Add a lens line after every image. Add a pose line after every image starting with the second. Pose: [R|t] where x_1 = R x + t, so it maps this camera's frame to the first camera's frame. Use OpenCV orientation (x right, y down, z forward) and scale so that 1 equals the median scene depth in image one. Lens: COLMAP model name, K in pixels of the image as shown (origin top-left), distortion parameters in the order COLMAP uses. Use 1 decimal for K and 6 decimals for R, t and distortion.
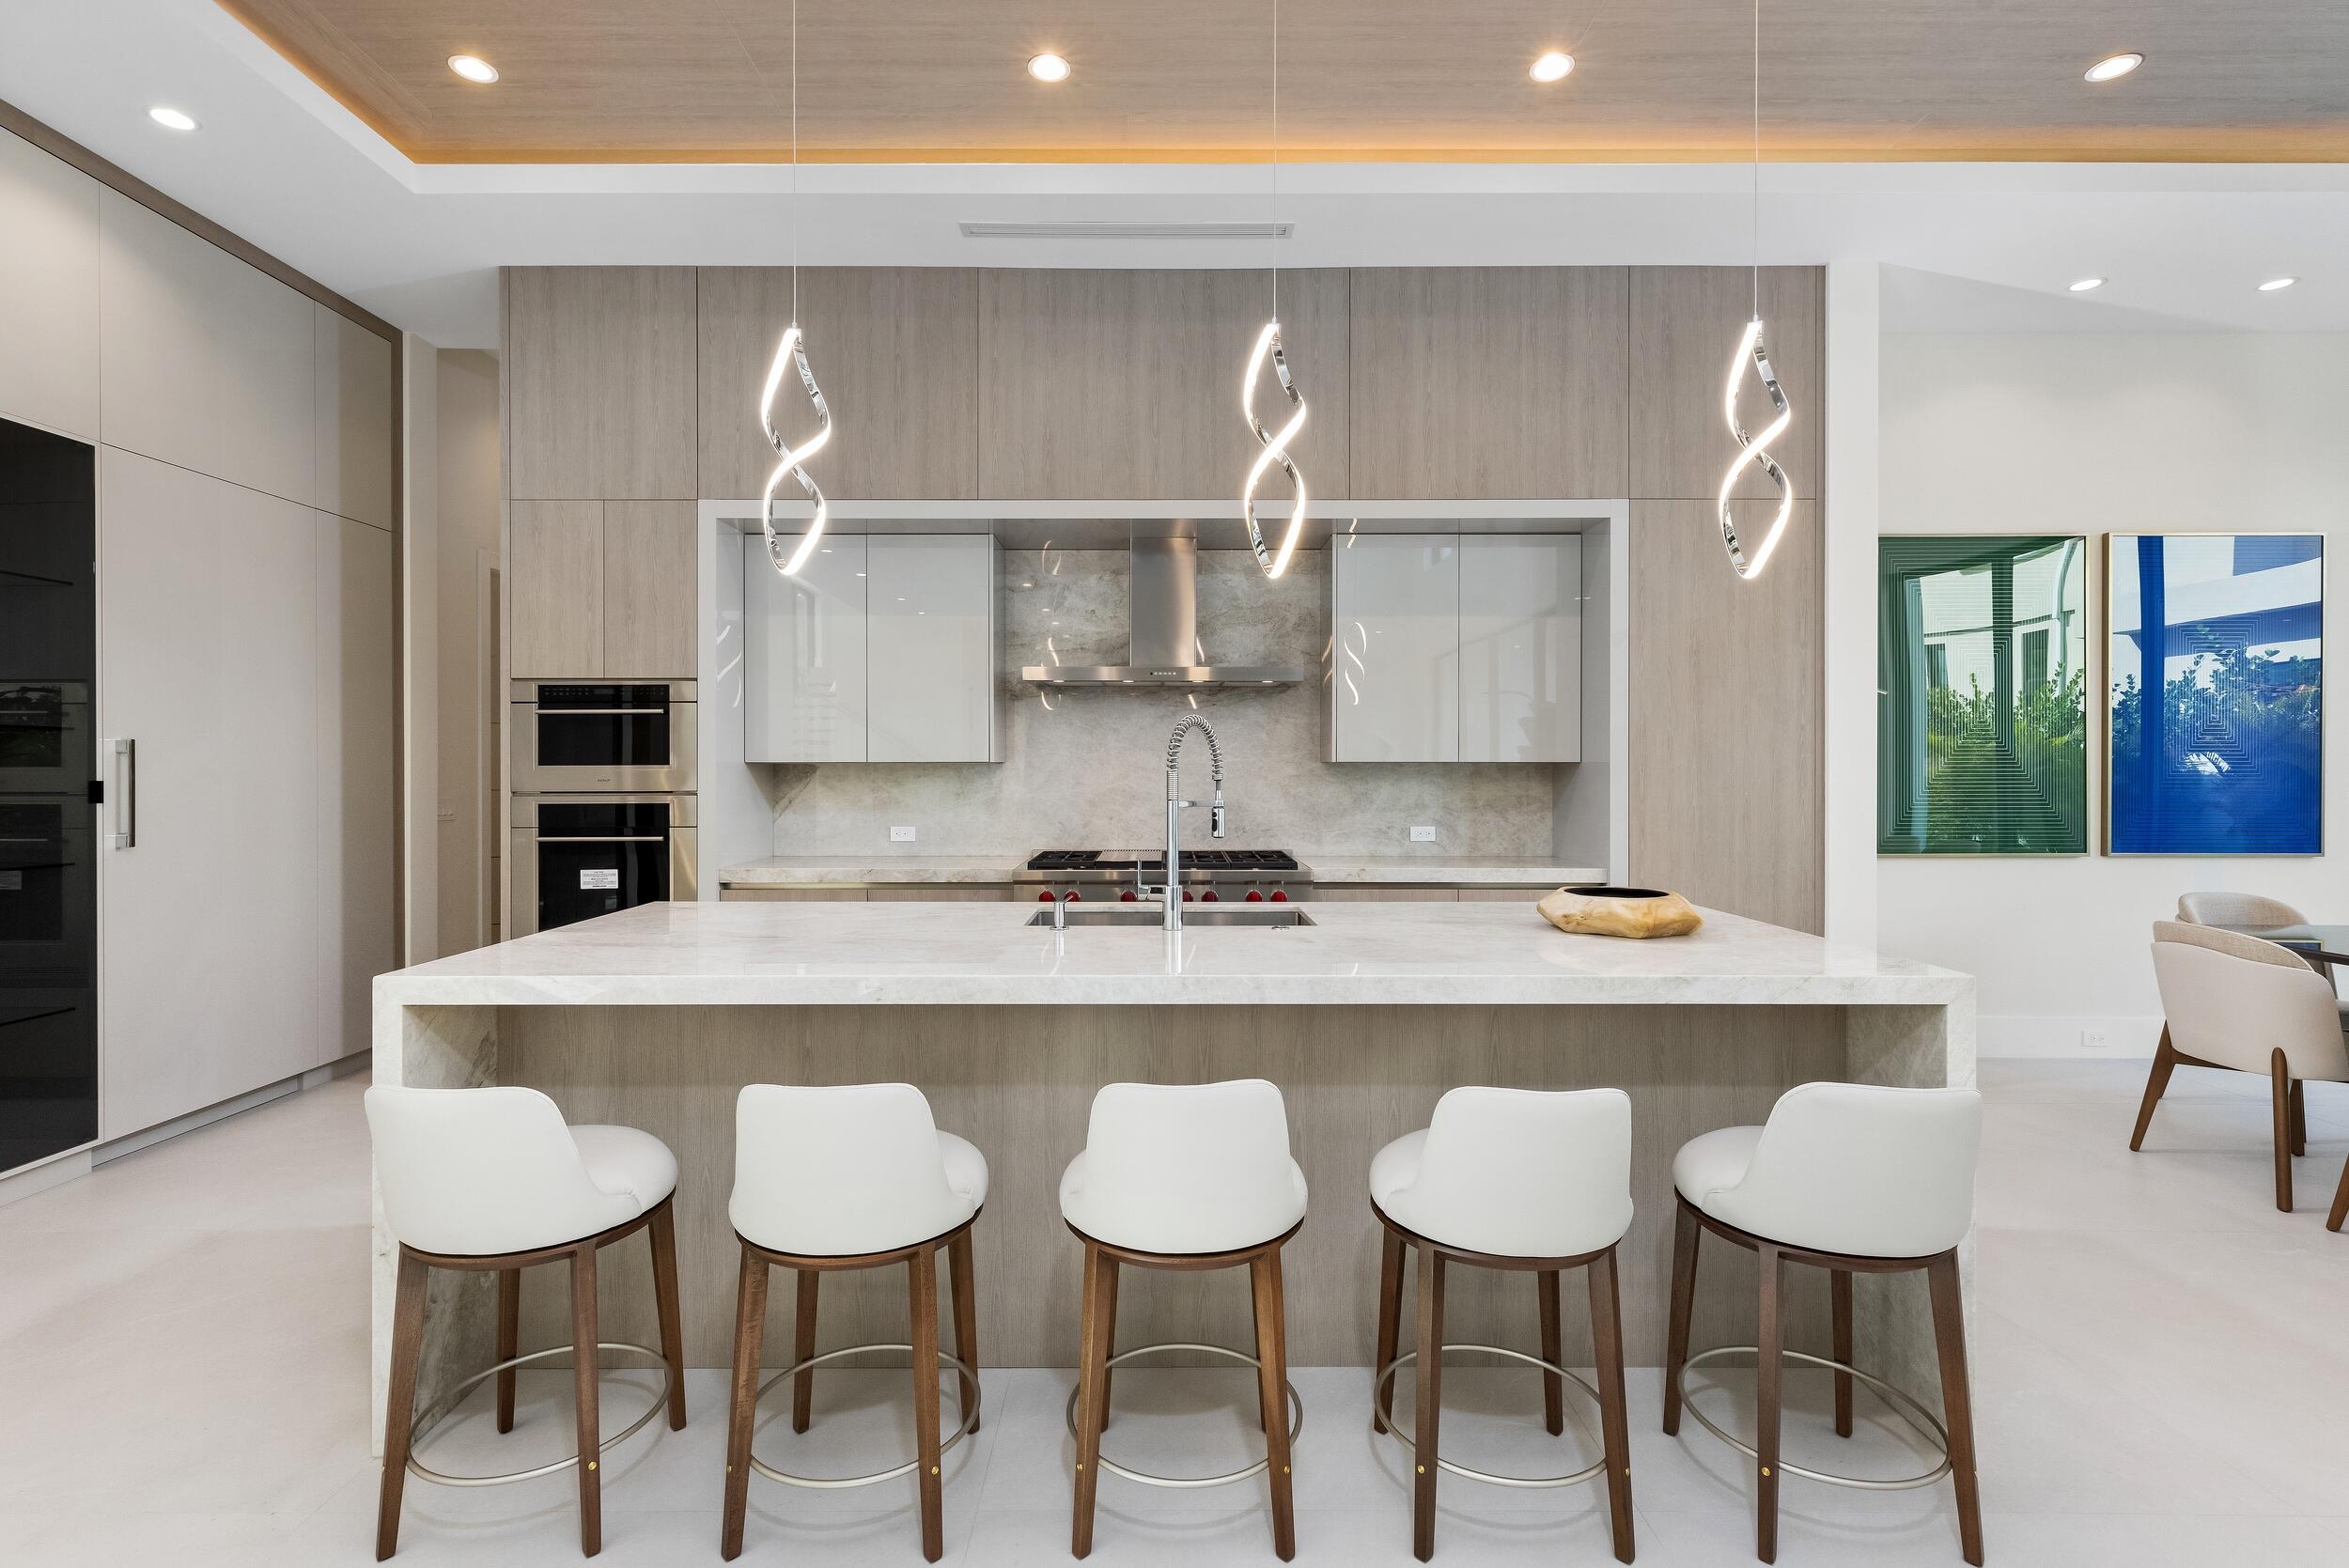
lens RADIAL K [[1076.0, 0, 1156.9], [0, 1076.0, 772.2], [0, 0, 1]] dist [0.001465, 0.000147]
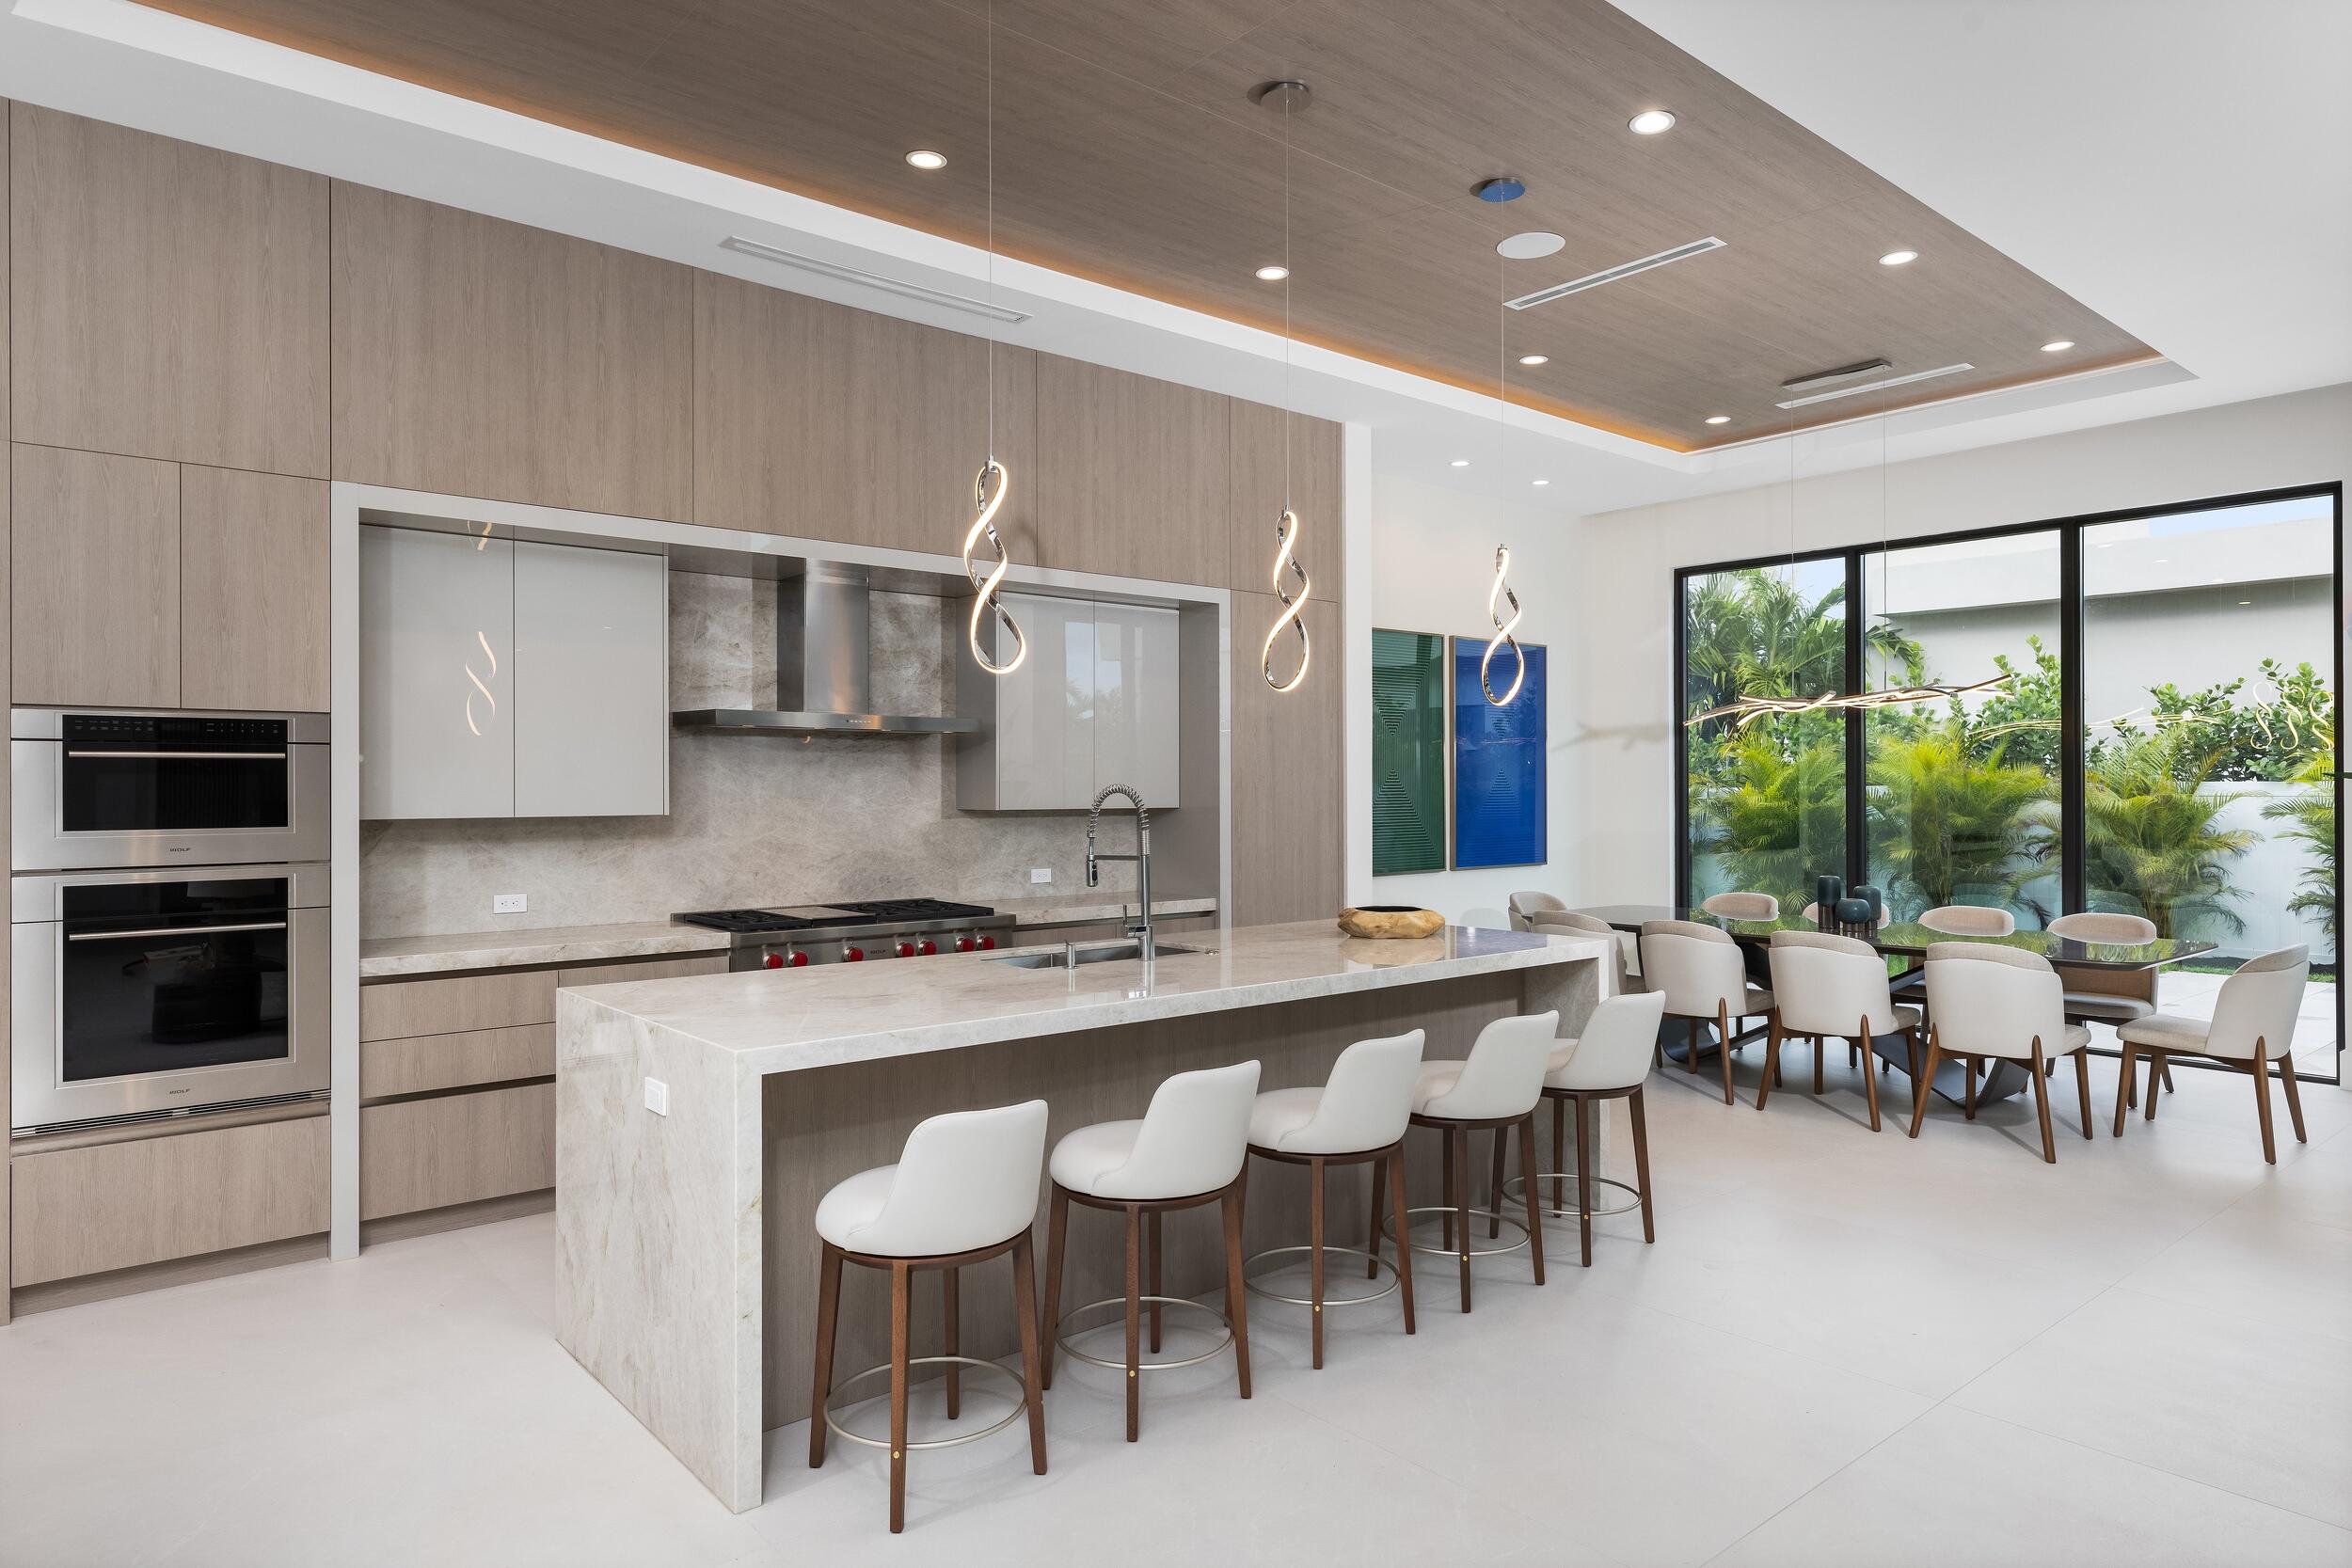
lens RADIAL K [[1397.6, 0, 1176.0], [0, 1397.6, 784.0], [0, 0, 1]] dist [0.000047, -0.001267]
pose [[0.764365, -0.000224, 0.644783, -0.609134], [0.003598, 0.999986, -0.003918, -0.030442], [-0.644773, 0.005315, 0.764355, -0.151511]]
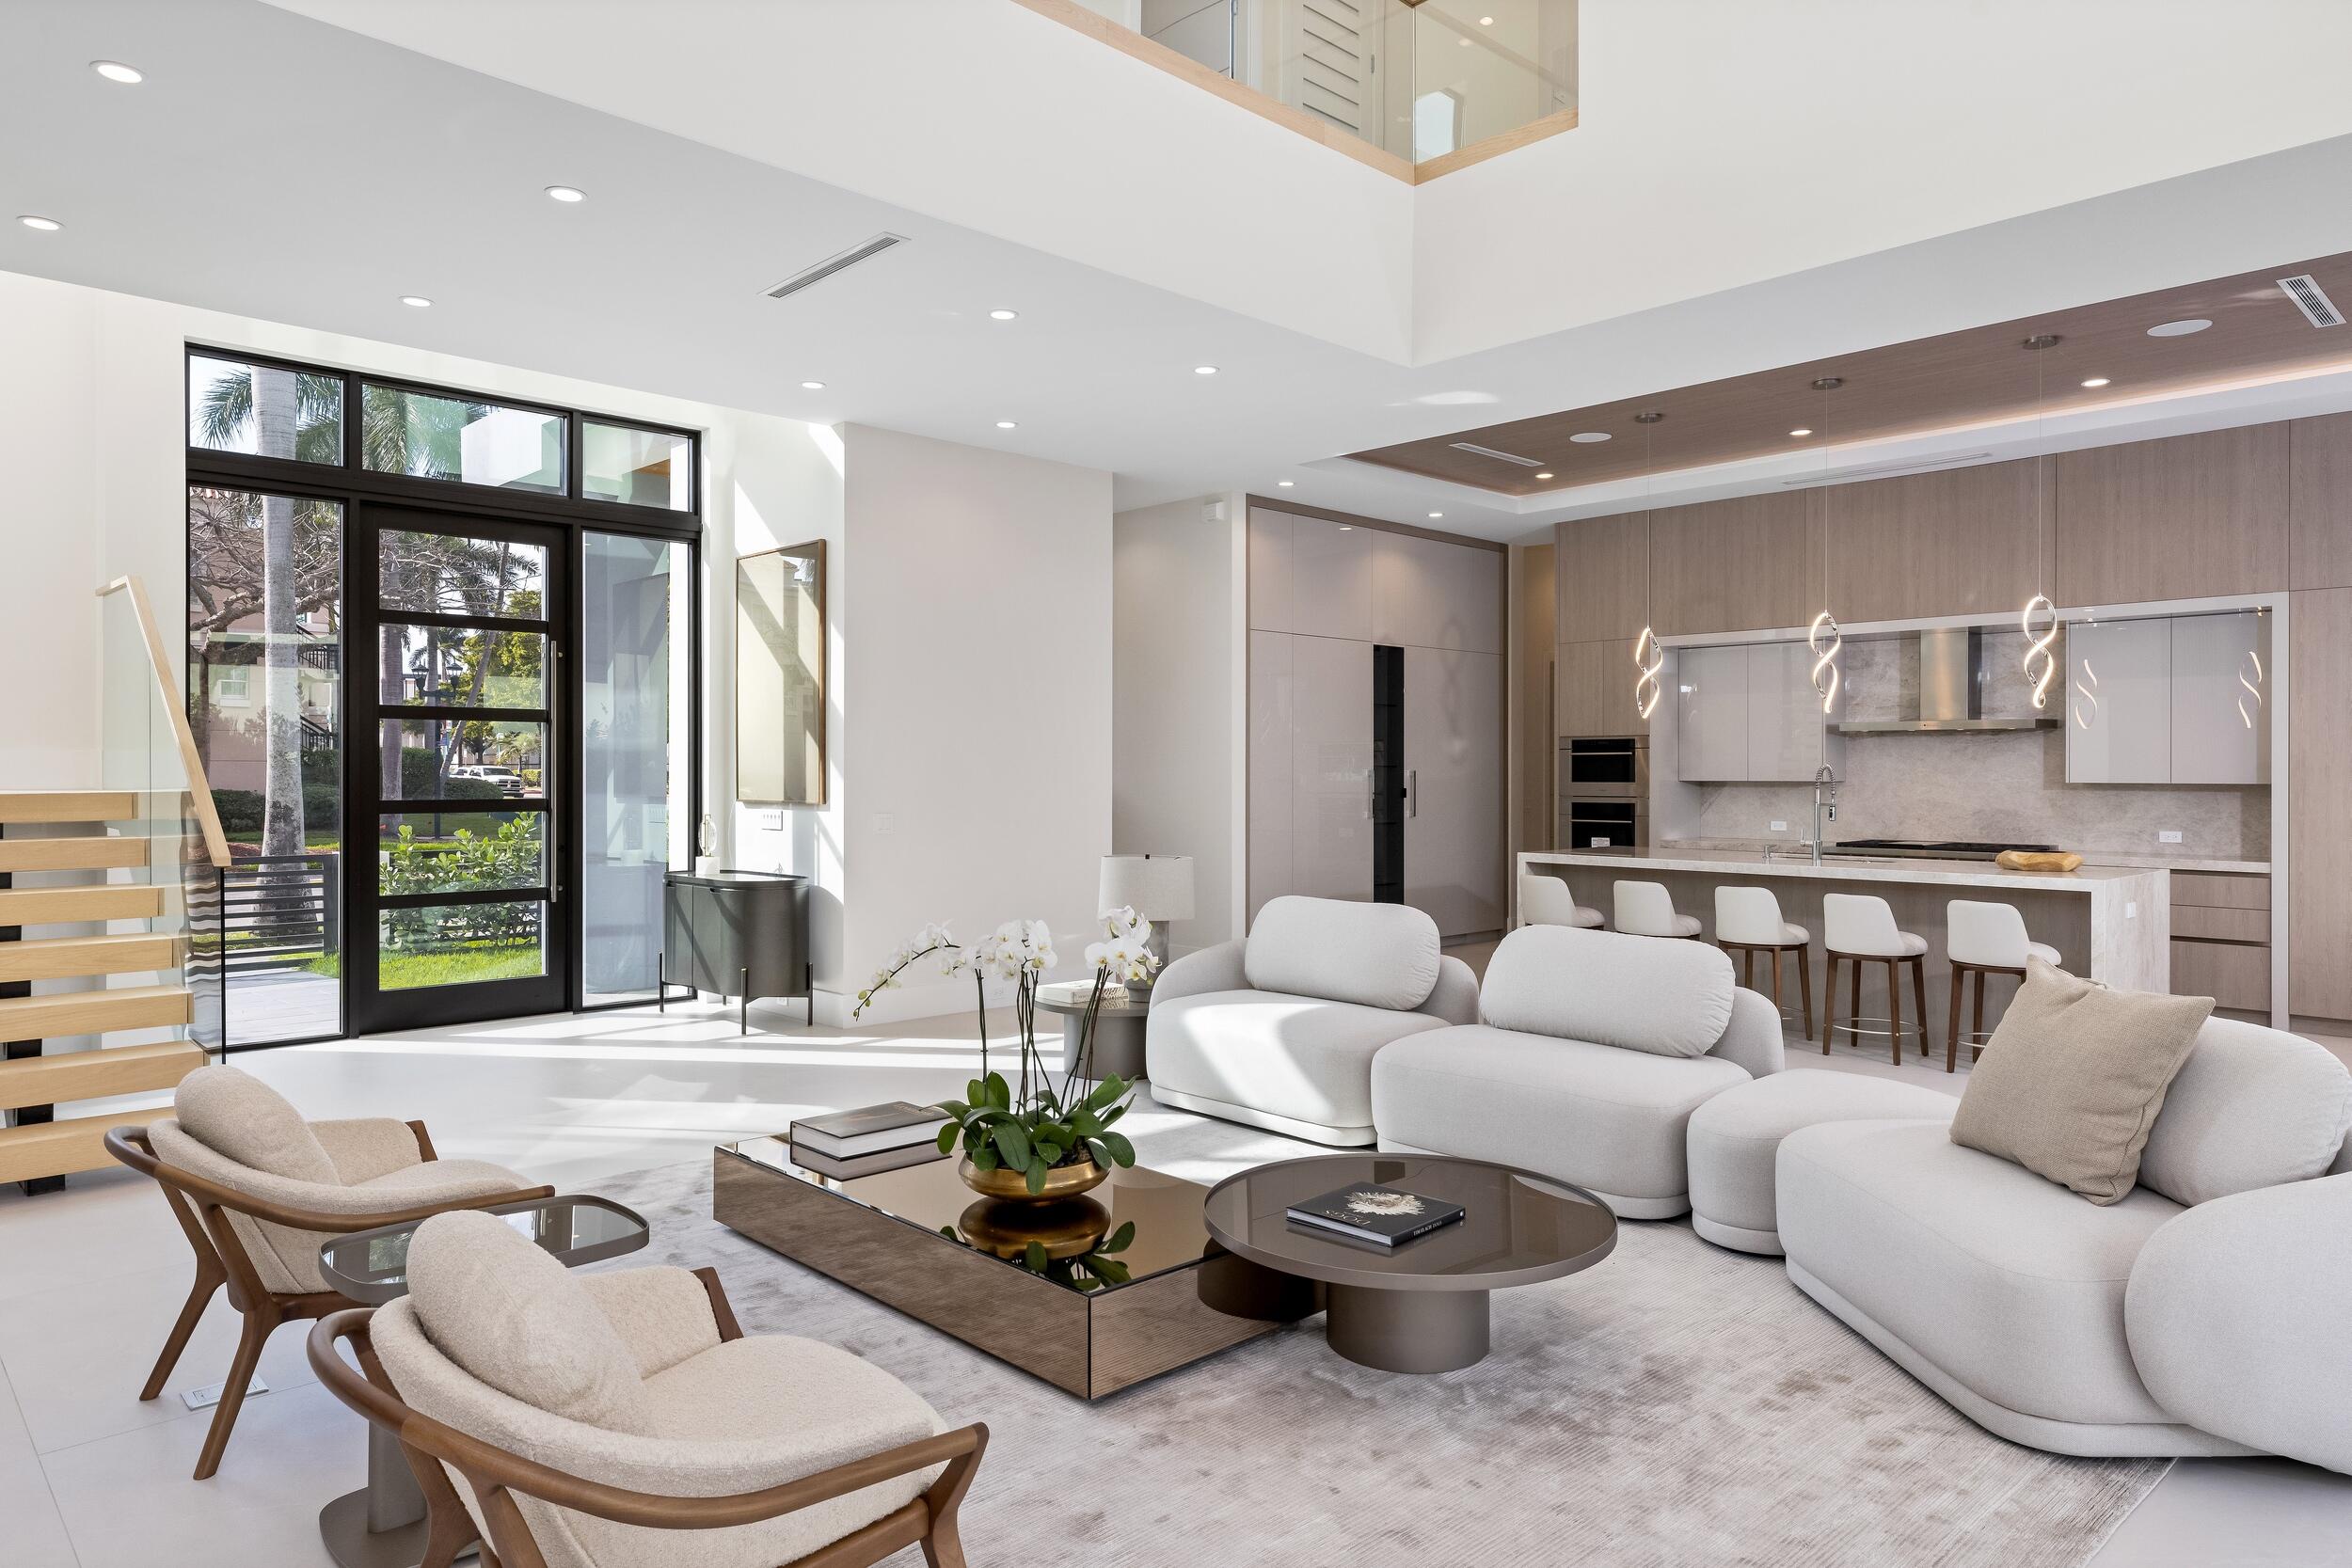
lens RADIAL K [[1431.1, 0, 1168.0], [0, 1431.1, 775.4], [0, 0, 1]] dist [0.003484, 0.000138]
pose [[0.686465, 0.002984, -0.727157, 0.776707], [-0.004275, 0.999991, 0.000068, -0.014846], [0.727150, 0.003061, 0.686472, -1.259015]]
